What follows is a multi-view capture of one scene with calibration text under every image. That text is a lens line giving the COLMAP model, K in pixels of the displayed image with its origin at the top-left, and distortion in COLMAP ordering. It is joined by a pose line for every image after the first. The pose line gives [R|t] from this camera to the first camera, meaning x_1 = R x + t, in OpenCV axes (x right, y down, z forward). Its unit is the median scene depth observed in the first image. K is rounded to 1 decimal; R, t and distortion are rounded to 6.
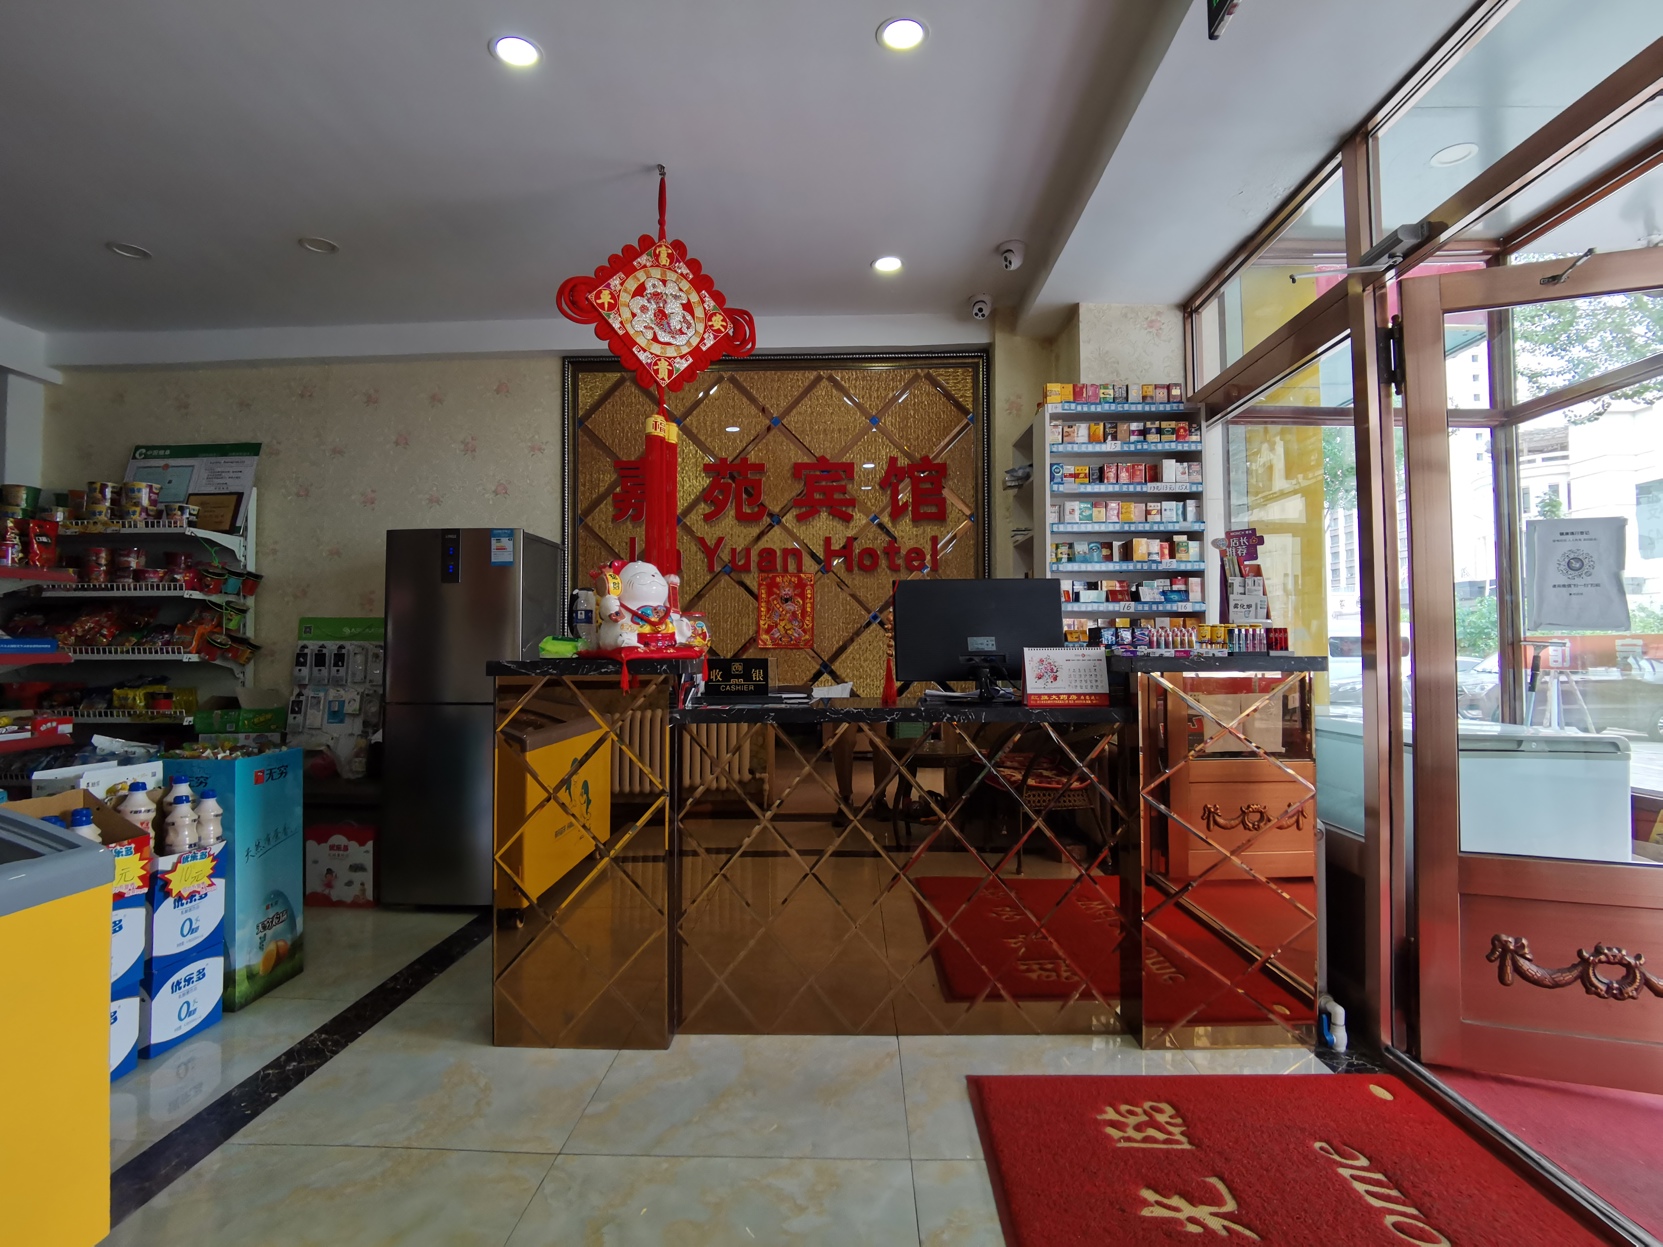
lens RADIAL K [[843.2, 0, 836.9], [0, 843.2, 624.0], [0, 0, 1]] dist [-0.018165, 0.000746]
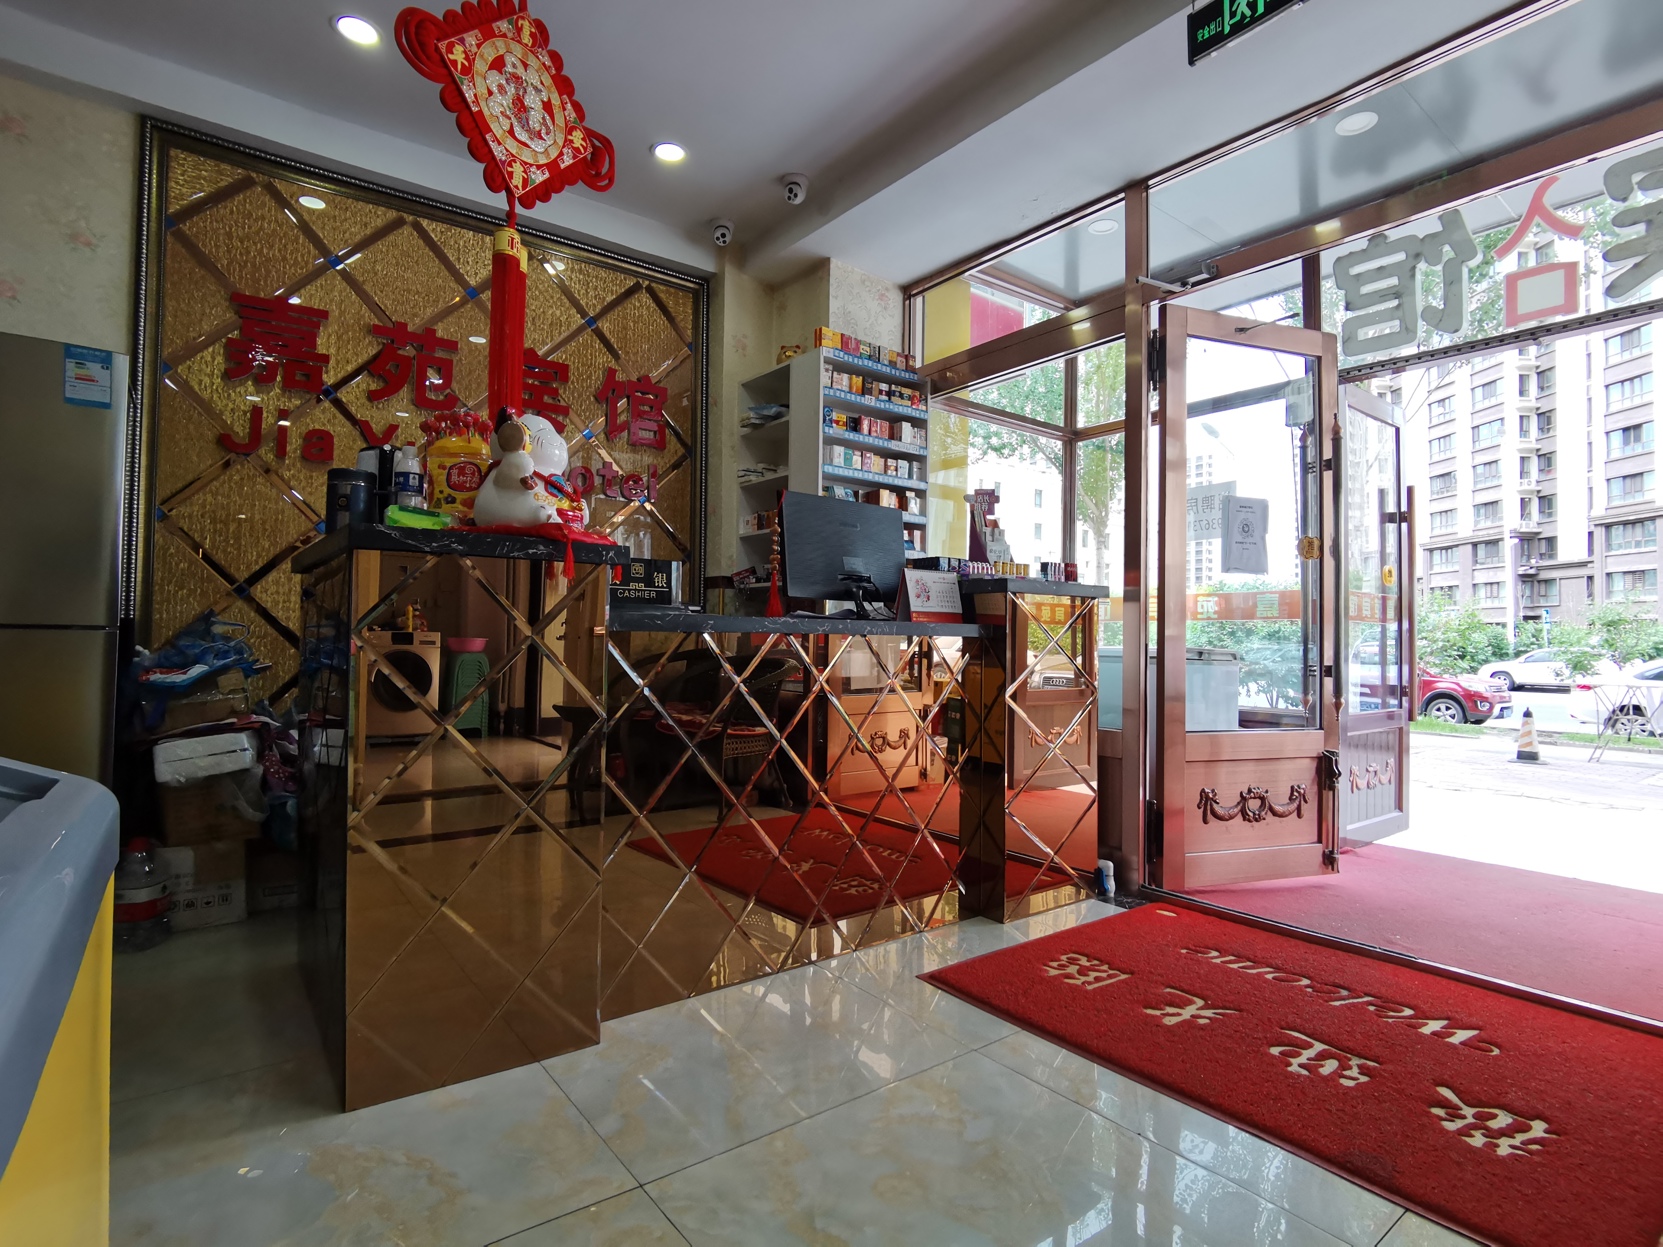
lens RADIAL K [[841.3, 0, 825.6], [0, 841.3, 624.0], [0, 0, 1]] dist [0.014004, -0.025496]
pose [[0.781131, 0.028774, 0.623704, -0.469997], [-0.036135, 0.999347, -0.000850, 0.095667], [-0.623321, -0.021874, 0.781660, 0.230055]]
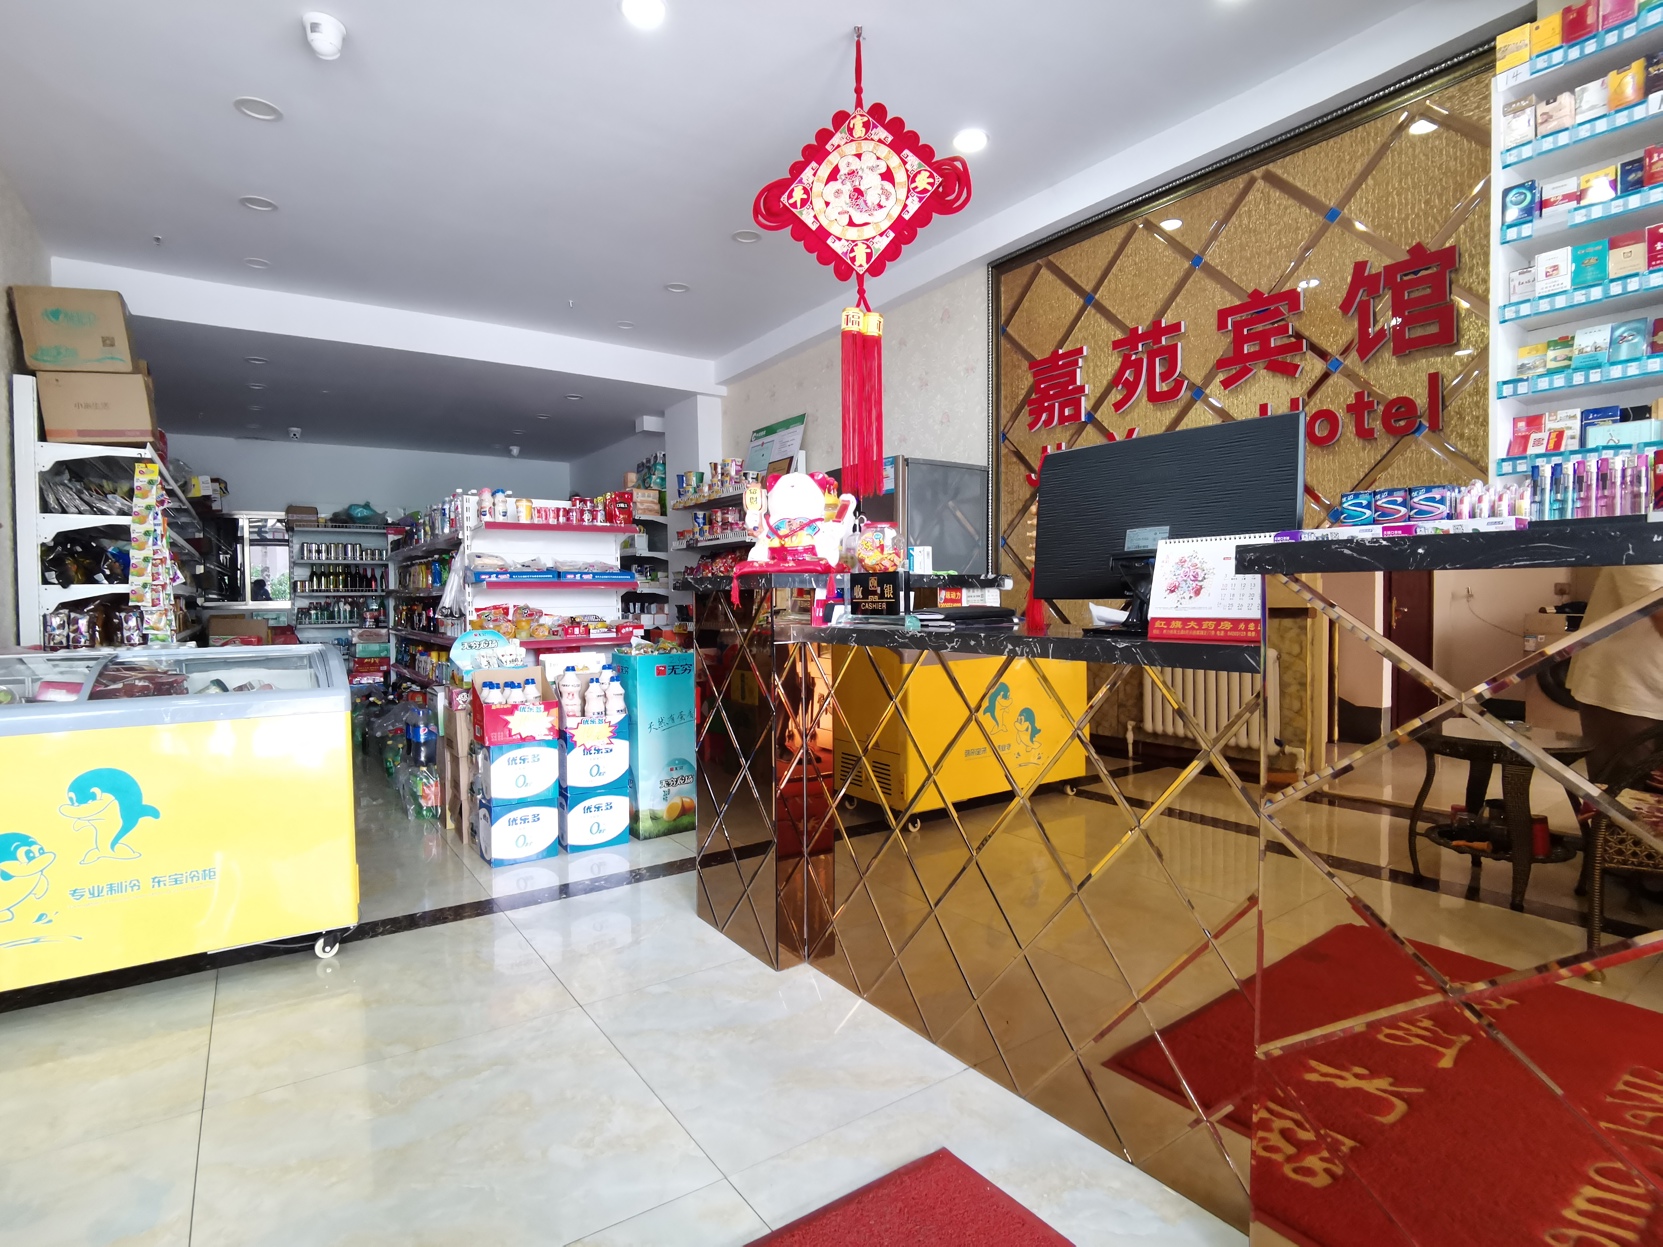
lens RADIAL K [[841.3, 0, 825.6], [0, 841.3, 624.0], [0, 0, 1]] dist [0.014004, -0.025496]
pose [[0.588991, 0.023927, -0.807785, 0.537974], [0.034086, 0.997937, 0.054413, 0.043815], [0.807421, -0.059583, 0.586960, 0.430234]]
